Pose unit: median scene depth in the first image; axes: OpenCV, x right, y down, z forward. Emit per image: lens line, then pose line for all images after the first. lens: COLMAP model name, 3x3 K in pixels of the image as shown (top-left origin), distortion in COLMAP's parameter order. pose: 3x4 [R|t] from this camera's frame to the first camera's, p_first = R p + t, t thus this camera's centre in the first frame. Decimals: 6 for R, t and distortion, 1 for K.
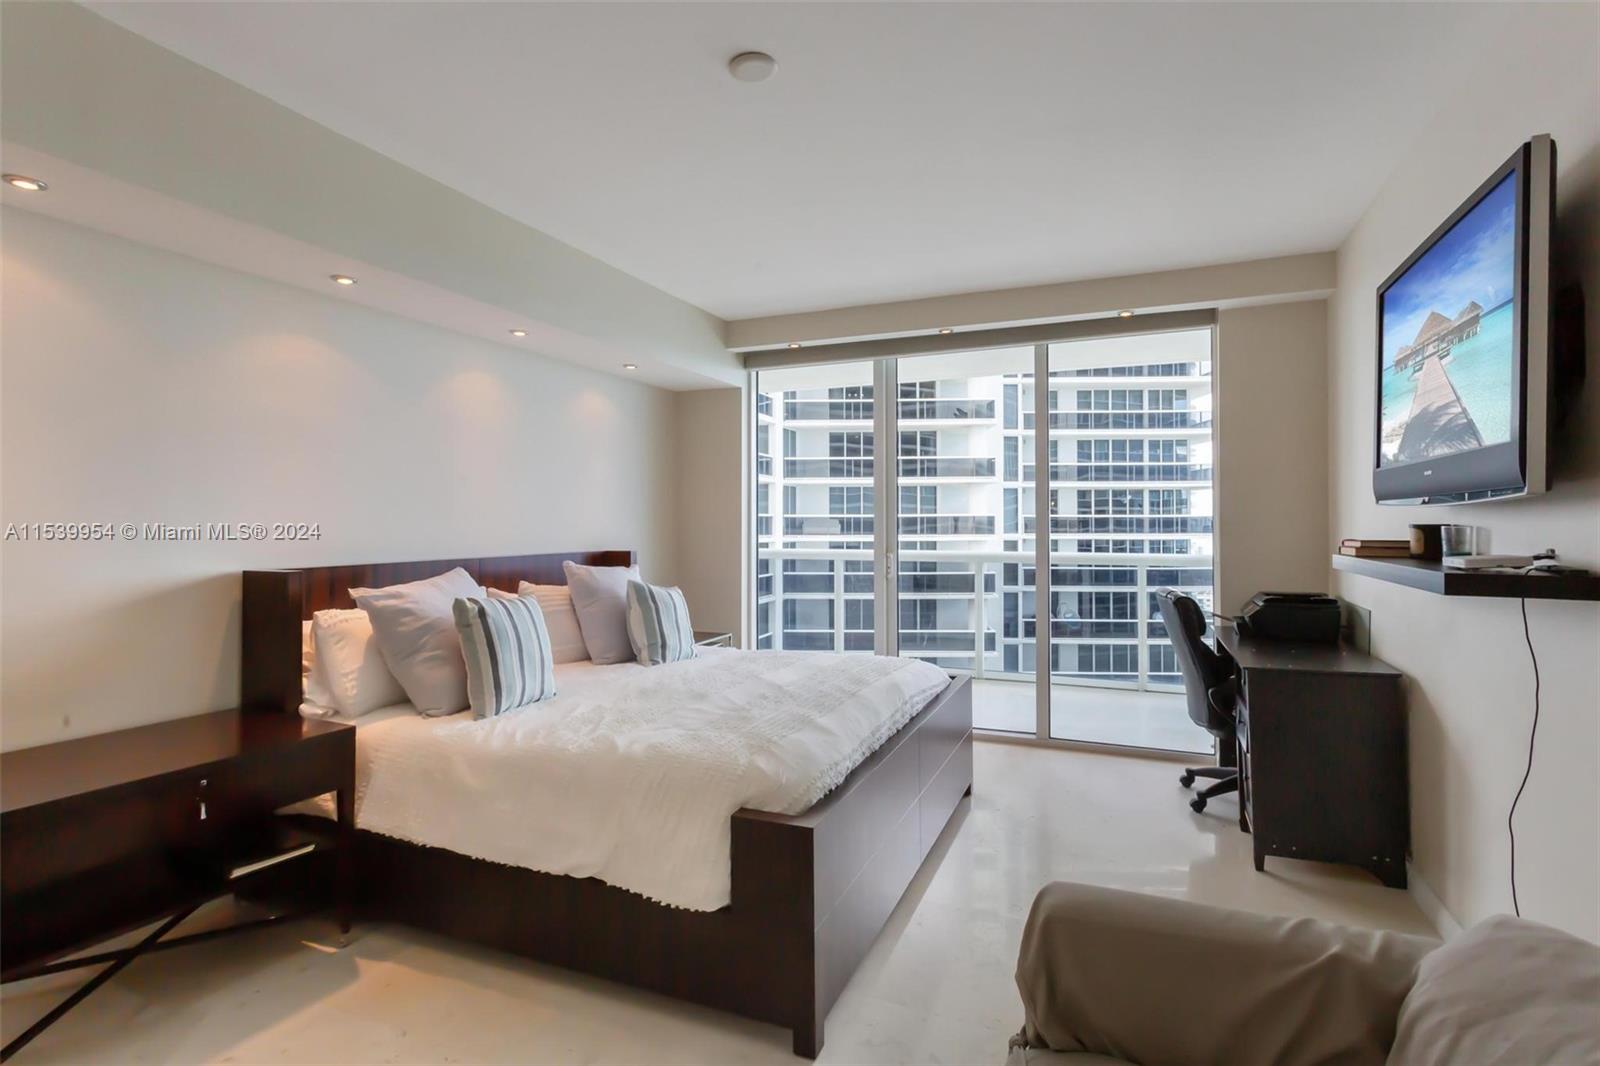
lens RADIAL K [[777.4, 0, 769.5], [0, 777.4, 515.7], [0, 0, 1]] dist [0.012442, -0.000760]
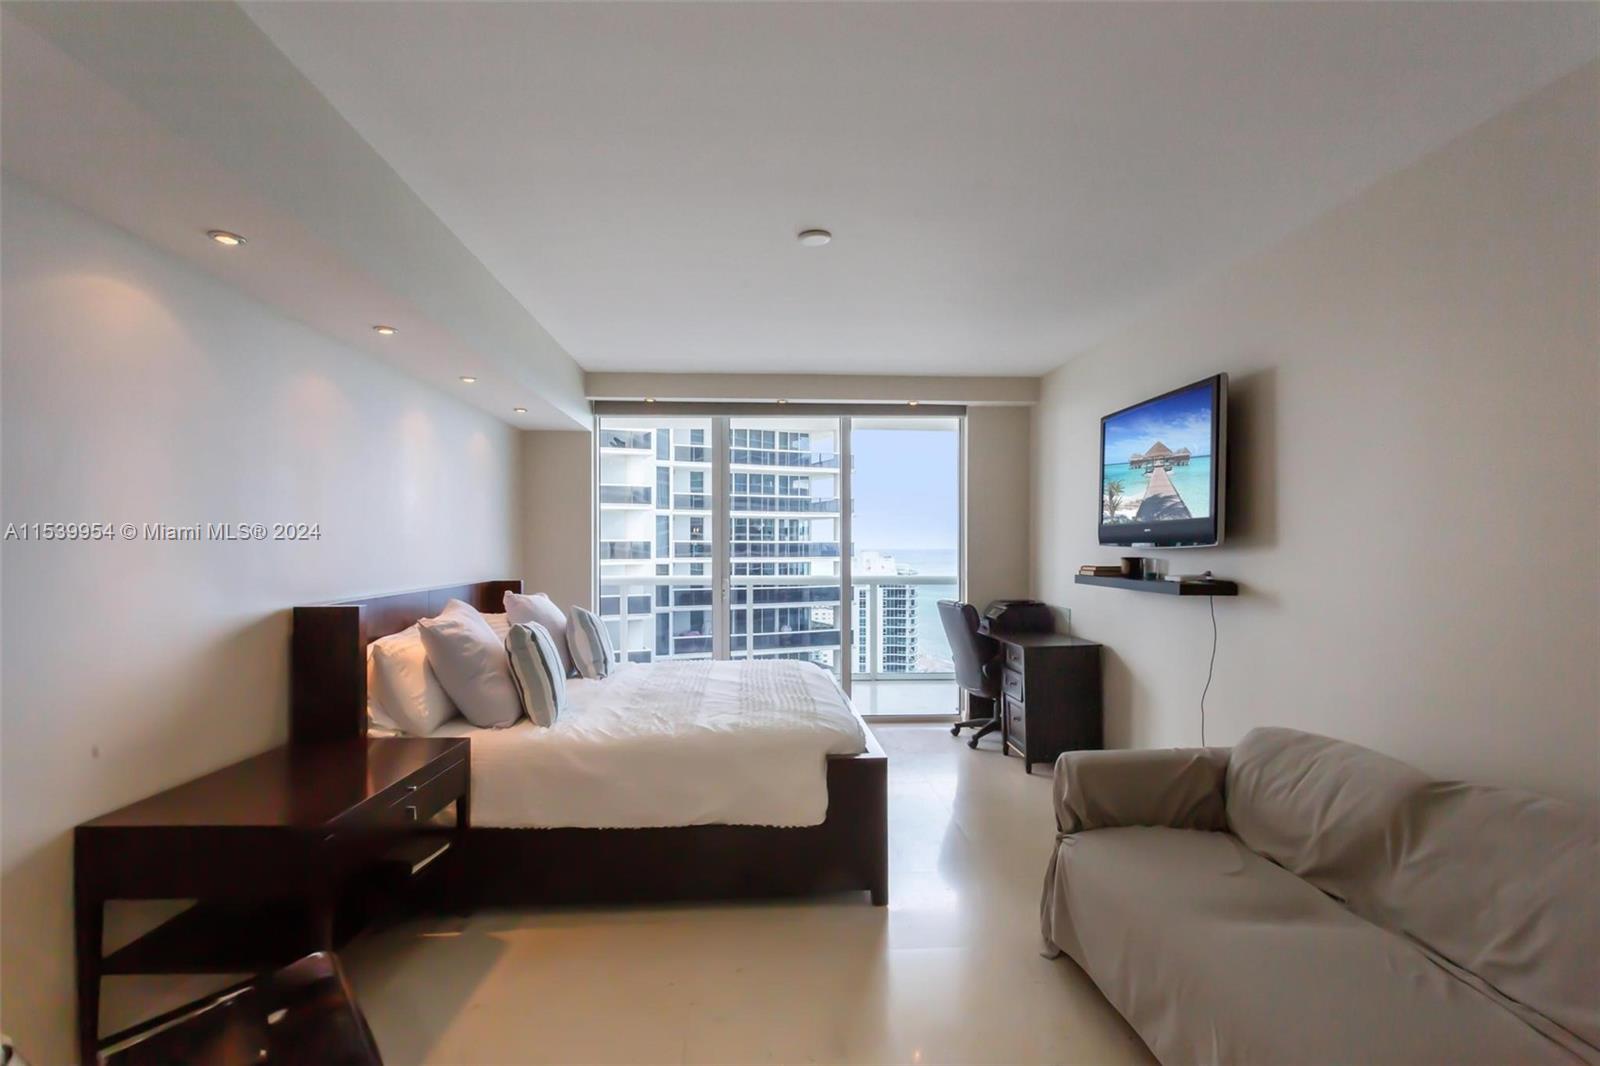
lens RADIAL K [[777.4, 0, 751.1], [0, 777.4, 549.3], [0, 0, 1]] dist [0.012442, -0.000760]
pose [[0.902097, -0.001499, 0.431530, -0.412122], [-0.003771, 0.999928, 0.011355, -0.013804], [-0.431516, -0.011871, 0.902027, -0.130915]]
